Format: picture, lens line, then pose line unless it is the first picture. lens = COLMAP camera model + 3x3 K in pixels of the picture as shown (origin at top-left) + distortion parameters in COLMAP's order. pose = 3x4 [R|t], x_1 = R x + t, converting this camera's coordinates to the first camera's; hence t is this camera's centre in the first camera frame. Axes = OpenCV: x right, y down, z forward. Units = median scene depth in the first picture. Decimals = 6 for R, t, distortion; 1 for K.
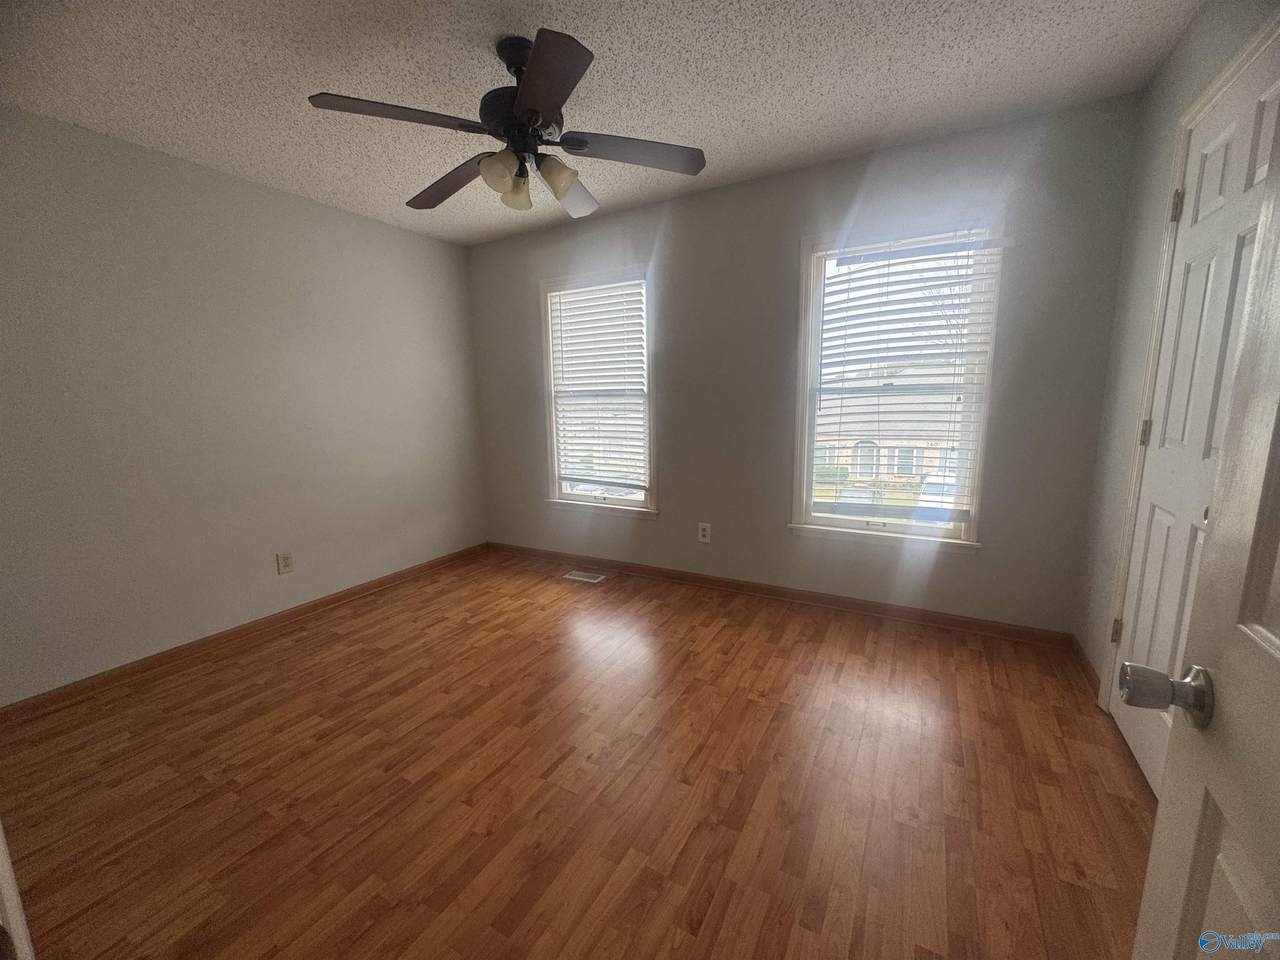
lens RADIAL K [[511.4, 0, 640.0], [0, 511.4, 480.0], [0, 0, 1]] dist [0.000192, 0.000033]
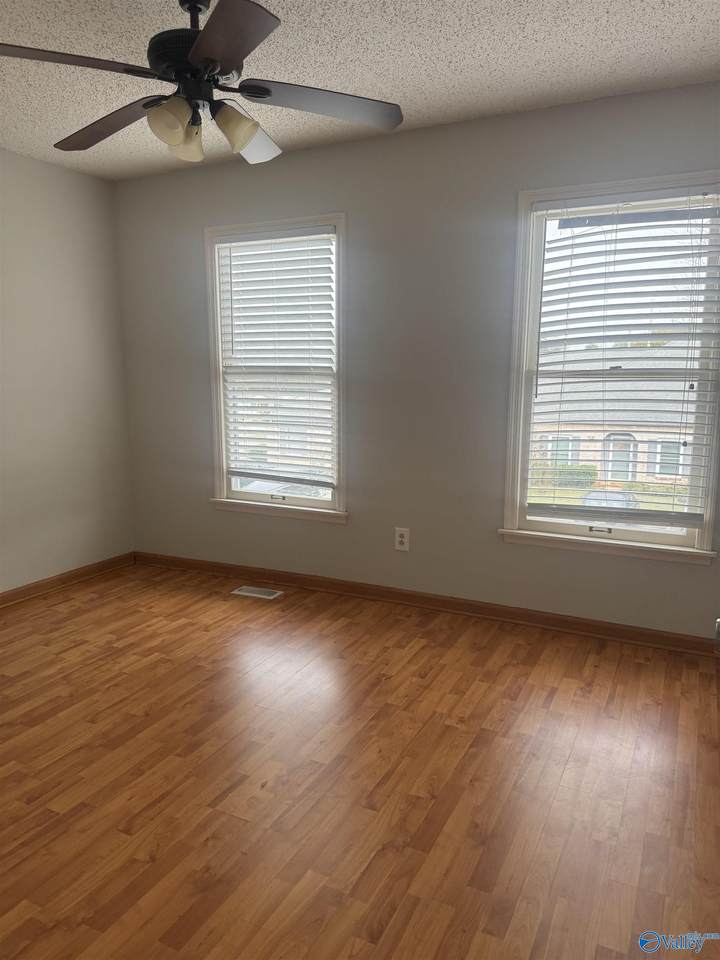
lens RADIAL K [[677.9, 0, 360.0], [0, 677.9, 480.0], [0, 0, 1]] dist [0.044480, -0.003499]
pose [[0.998774, 0.013037, 0.047757, 0.003039], [-0.013049, 0.999915, -0.000059, 0.008931], [-0.047754, -0.000564, 0.998859, -0.144316]]
